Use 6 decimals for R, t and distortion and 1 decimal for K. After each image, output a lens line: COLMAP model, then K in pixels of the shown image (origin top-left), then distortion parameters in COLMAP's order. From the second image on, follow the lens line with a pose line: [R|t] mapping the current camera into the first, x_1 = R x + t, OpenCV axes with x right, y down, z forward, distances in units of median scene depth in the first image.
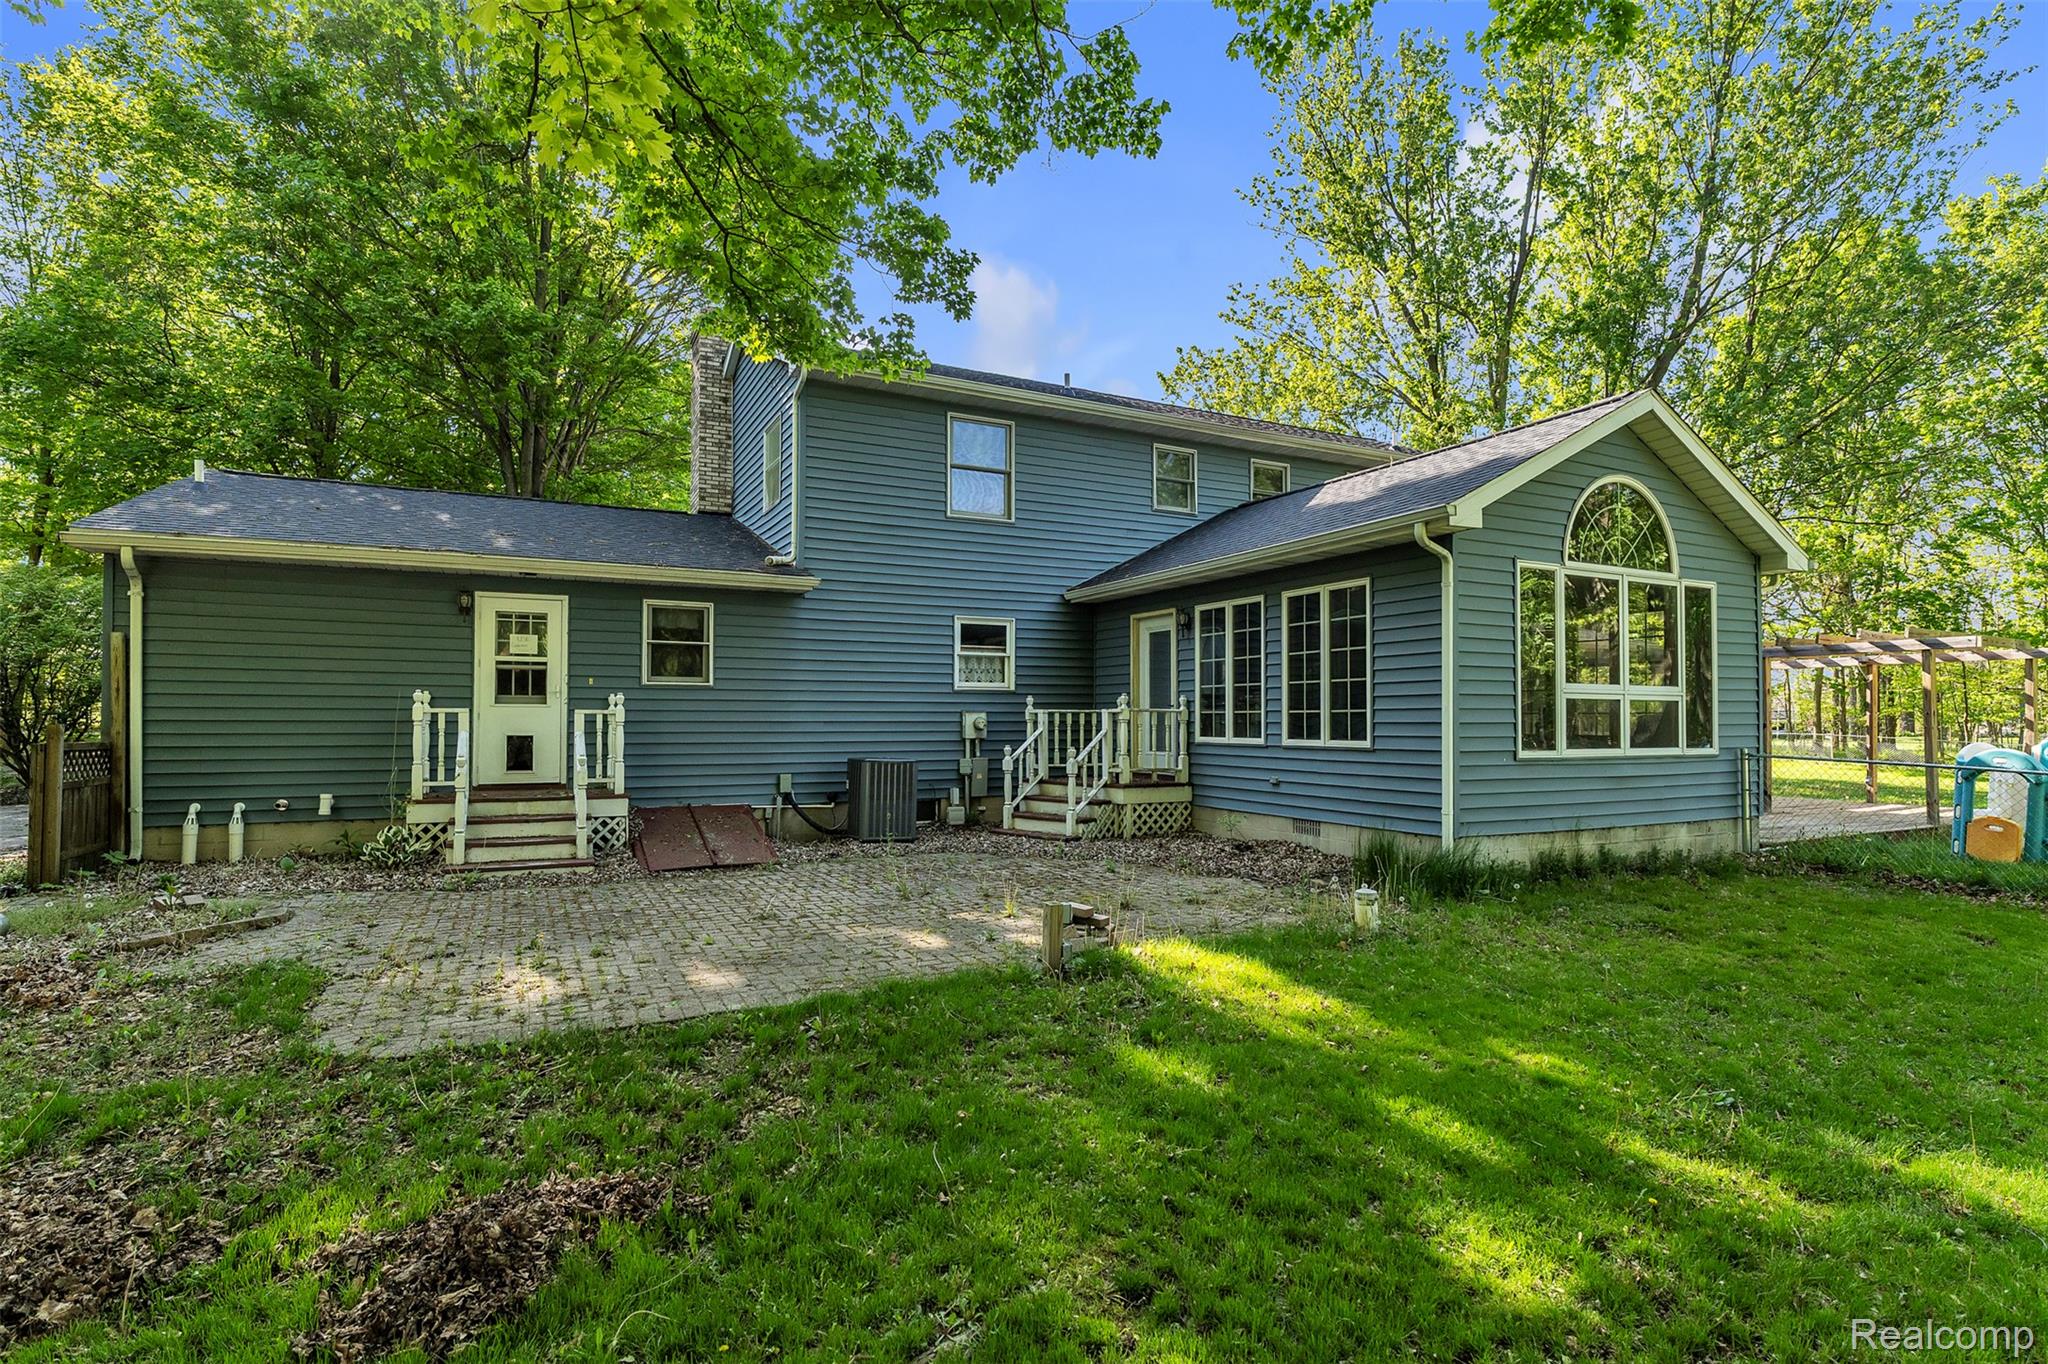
lens RADIAL K [[996.3, 0, 1019.0], [0, 996.3, 692.3], [0, 0, 1]] dist [-0.007876, 0.000777]
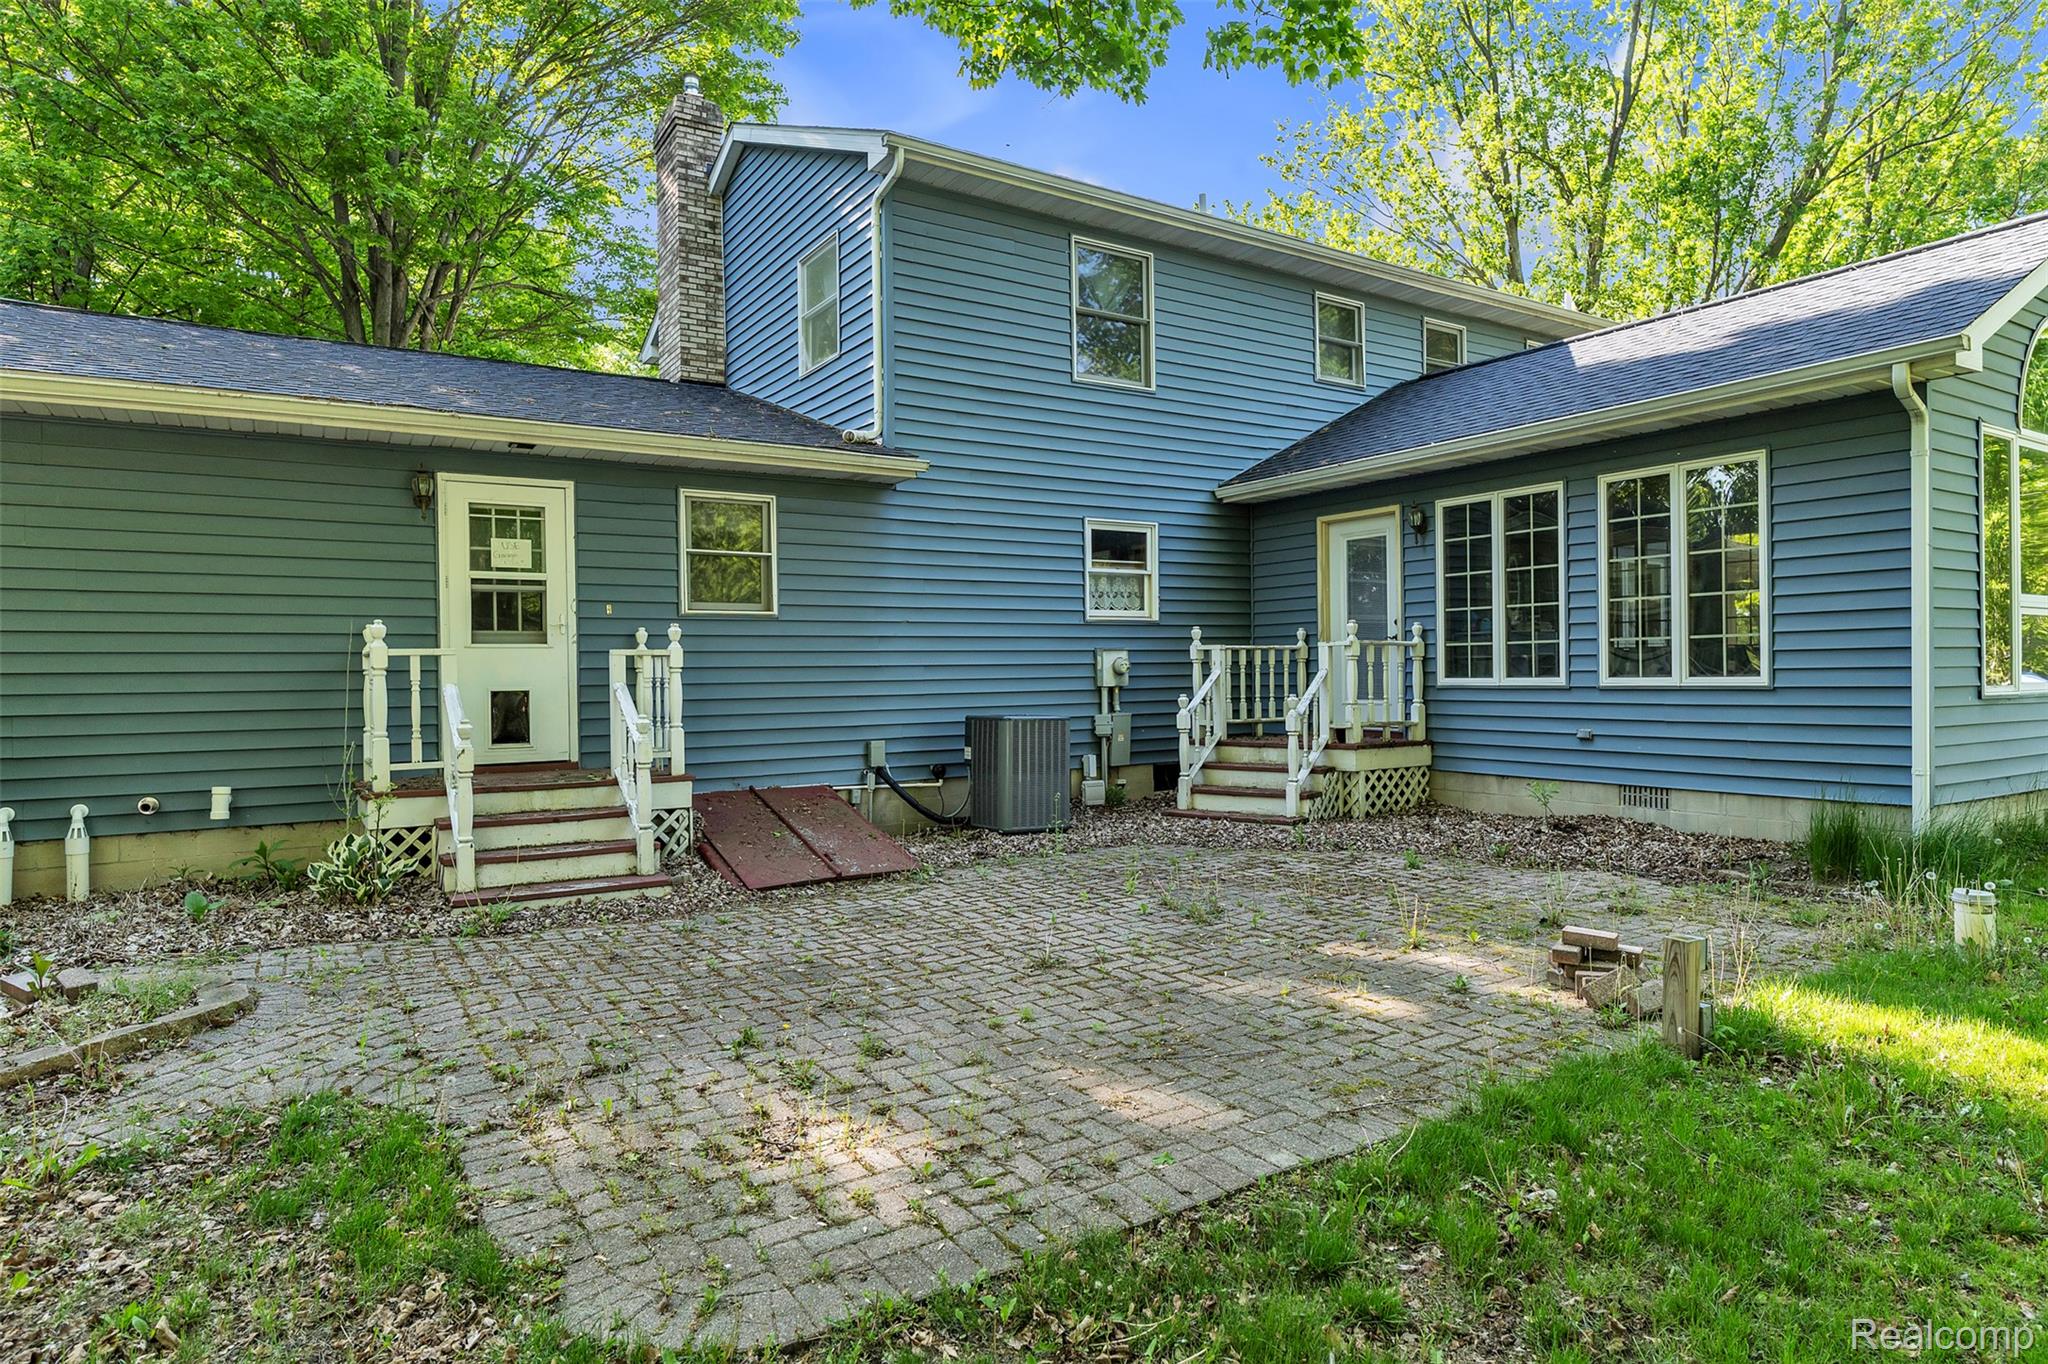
lens RADIAL K [[1170.2, 0, 1027.1], [0, 1170.2, 674.7], [0, 0, 1]] dist [-0.004095, -0.000002]
pose [[0.994650, -0.015785, 0.102090, -0.239158], [0.012865, 0.999491, 0.029207, 0.014349], [-0.102499, -0.027737, 0.994346, 0.188422]]
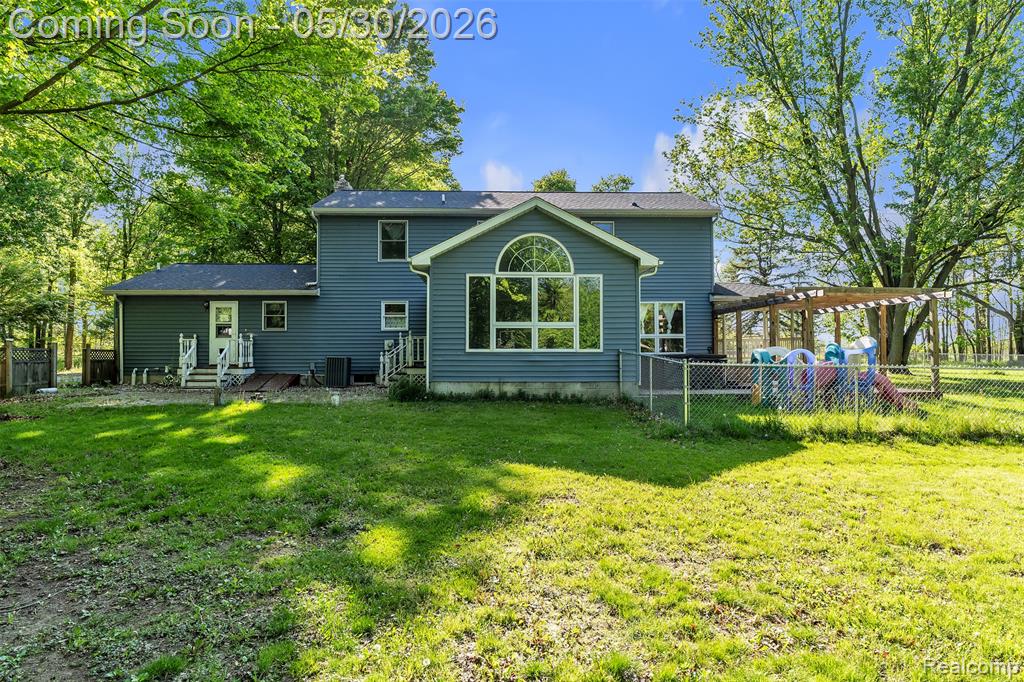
lens RADIAL K [[585.1, 0, 512.9], [0, 585.1, 339.8], [0, 0, 1]] dist [-0.004095, -0.000002]
pose [[0.913423, -0.014639, -0.406748, 1.028305], [0.015924, 0.999873, -0.000225, 0.031913], [0.406700, -0.006272, 0.913540, -0.262327]]
